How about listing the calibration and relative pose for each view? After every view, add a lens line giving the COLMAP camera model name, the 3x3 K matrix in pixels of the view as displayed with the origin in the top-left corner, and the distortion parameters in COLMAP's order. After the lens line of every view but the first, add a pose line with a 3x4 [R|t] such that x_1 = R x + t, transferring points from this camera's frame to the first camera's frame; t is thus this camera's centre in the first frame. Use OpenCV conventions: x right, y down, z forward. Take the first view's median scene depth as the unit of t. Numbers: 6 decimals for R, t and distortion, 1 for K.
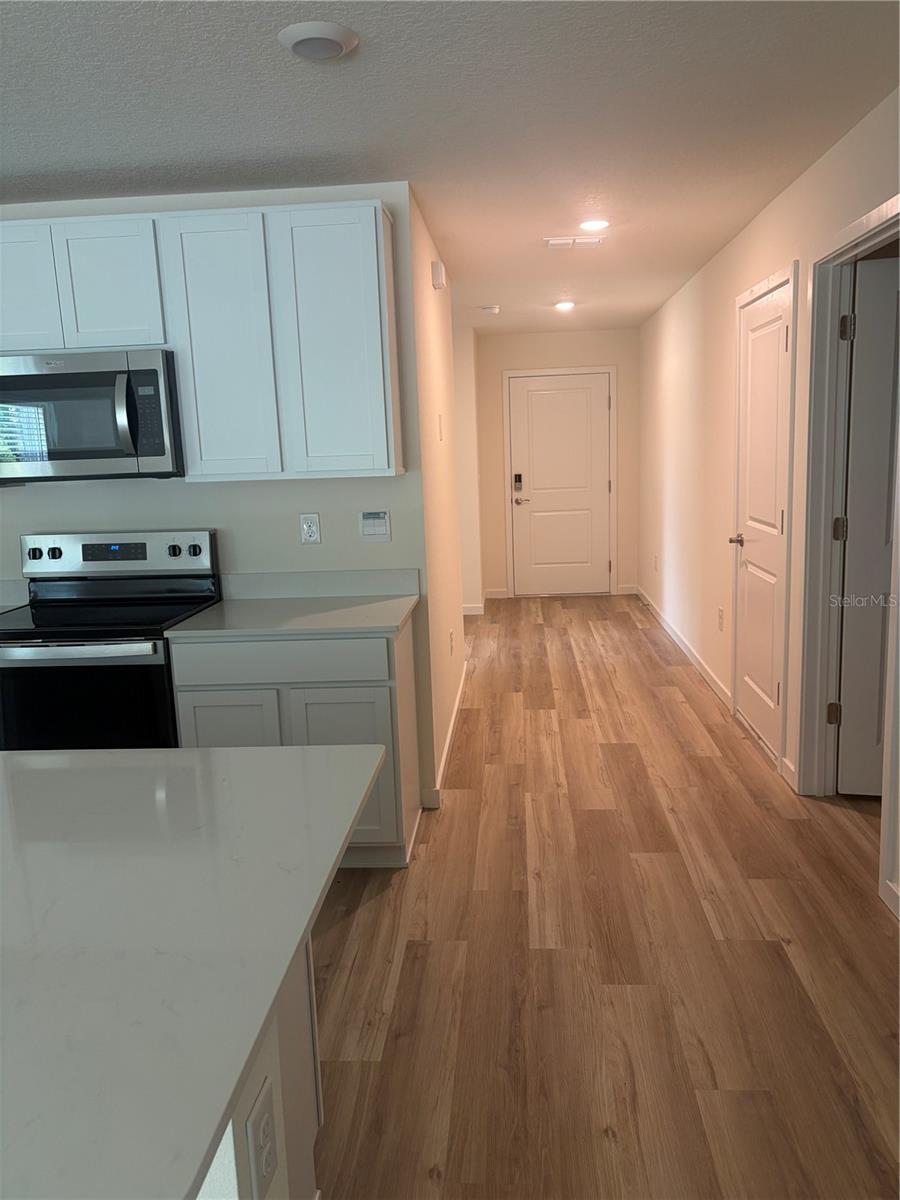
lens RADIAL K [[910.1, 0, 450.0], [0, 910.1, 600.0], [0, 0, 1]] dist [0.051933, -0.074189]
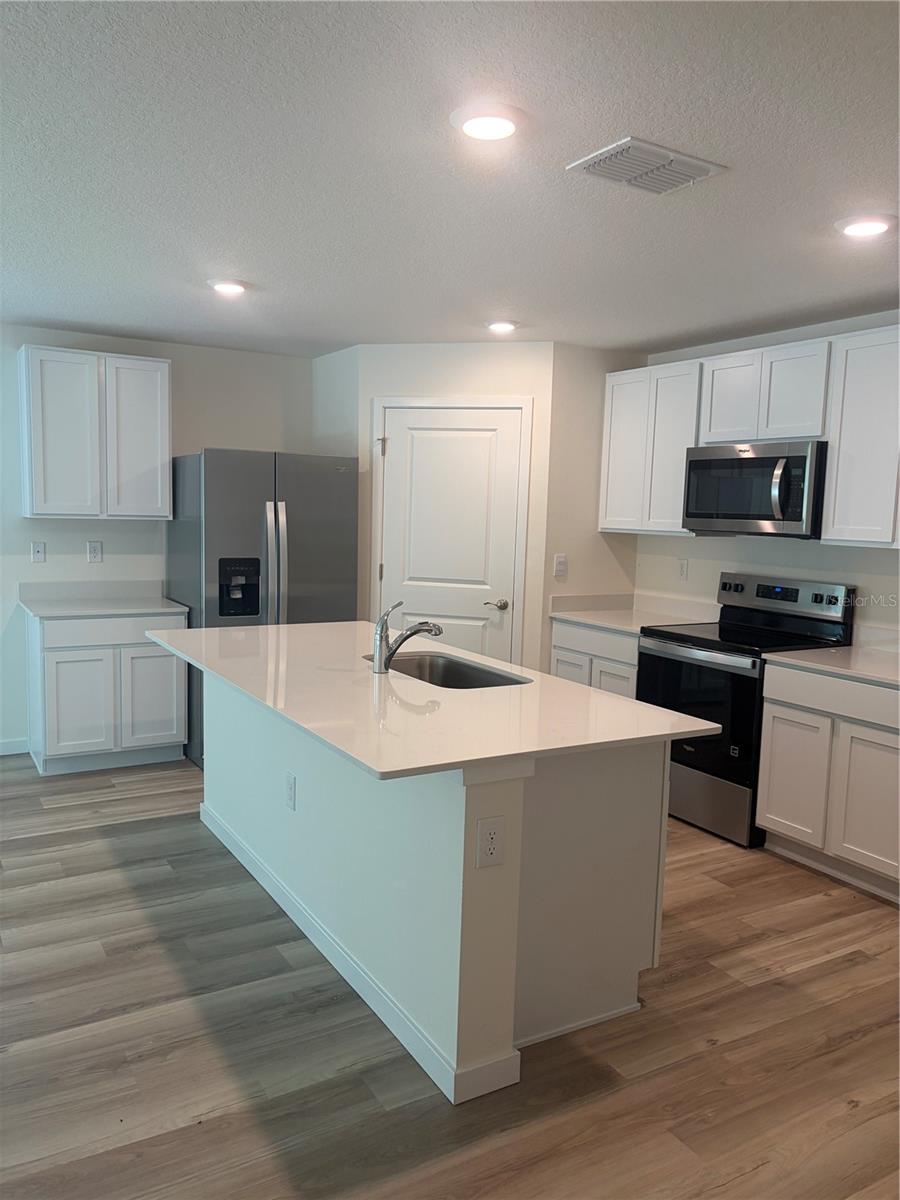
lens RADIAL K [[910.1, 0, 450.0], [0, 910.1, 600.0], [0, 0, 1]] dist [0.051933, -0.074189]
pose [[0.567646, 0.144741, -0.810450, 0.464103], [-0.191654, 0.980610, 0.040894, -0.008305], [0.800654, 0.132113, 0.584379, -0.130078]]
